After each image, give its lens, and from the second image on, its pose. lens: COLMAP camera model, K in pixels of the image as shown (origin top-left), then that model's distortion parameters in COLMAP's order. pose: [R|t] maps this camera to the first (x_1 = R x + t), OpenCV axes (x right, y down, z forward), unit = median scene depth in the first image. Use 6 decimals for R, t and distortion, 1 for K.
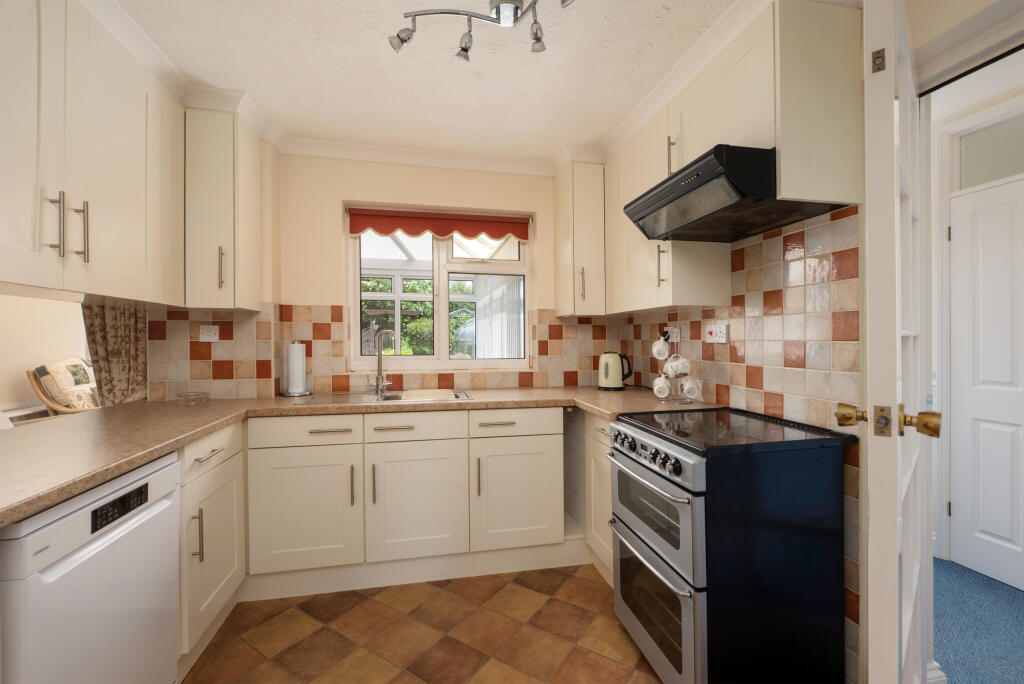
lens RADIAL K [[436.0, 0, 512.0], [0, 436.0, 342.0], [0, 0, 1]] dist [-0.002611, -0.000345]
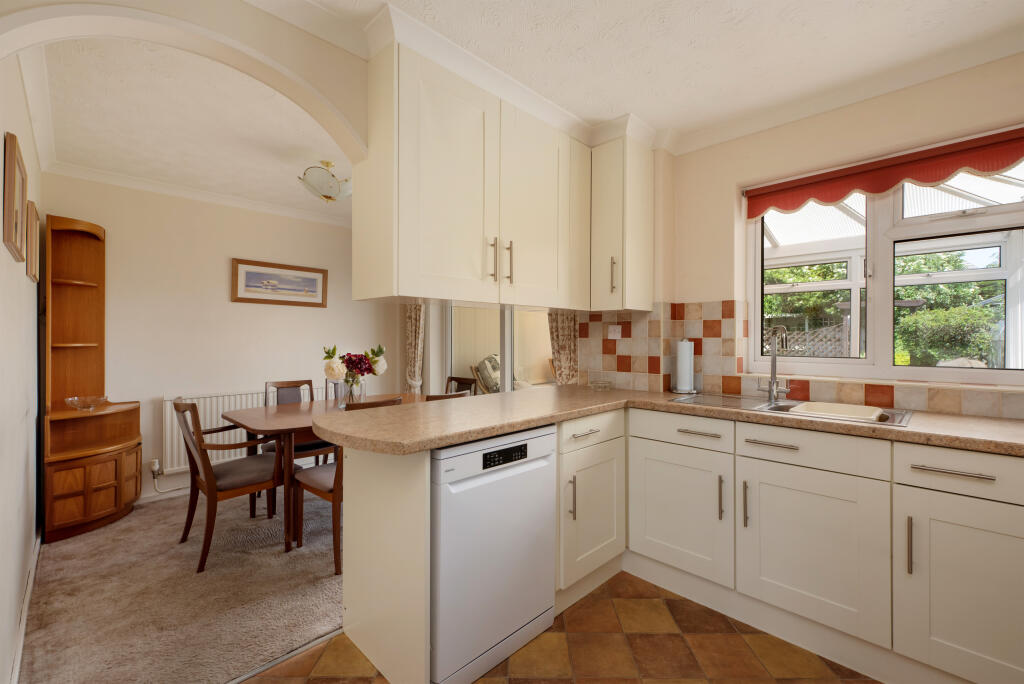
lens RADIAL K [[432.7, 0, 512.0], [0, 432.7, 342.0], [0, 0, 1]] dist [0.003085, -0.000083]
pose [[0.544581, 0.007544, -0.838674, 0.134506], [-0.005749, 0.999970, 0.005262, 0.002498], [0.838688, 0.001956, 0.544608, 0.130685]]
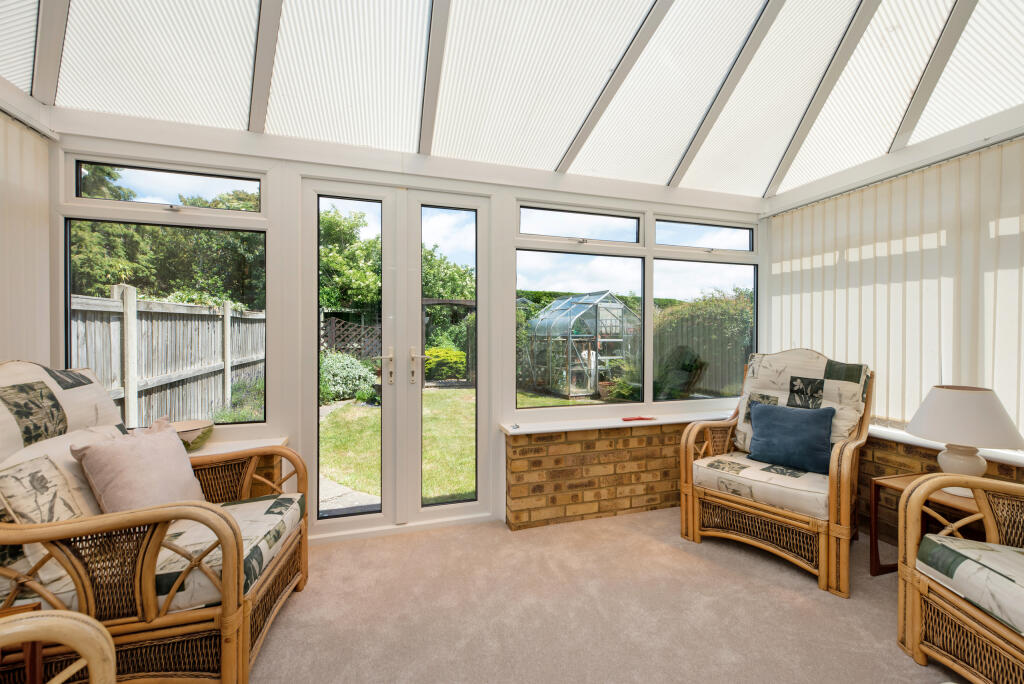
lens RADIAL K [[413.6, 0, 512.0], [0, 413.6, 342.0], [0, 0, 1]] dist [0.014244, -0.000060]
pose [[0.995740, 0.000863, 0.092202, -1.149978], [-0.000974, 0.999999, 0.001159, 0.033659], [-0.092201, -0.001244, 0.995740, 1.117636]]
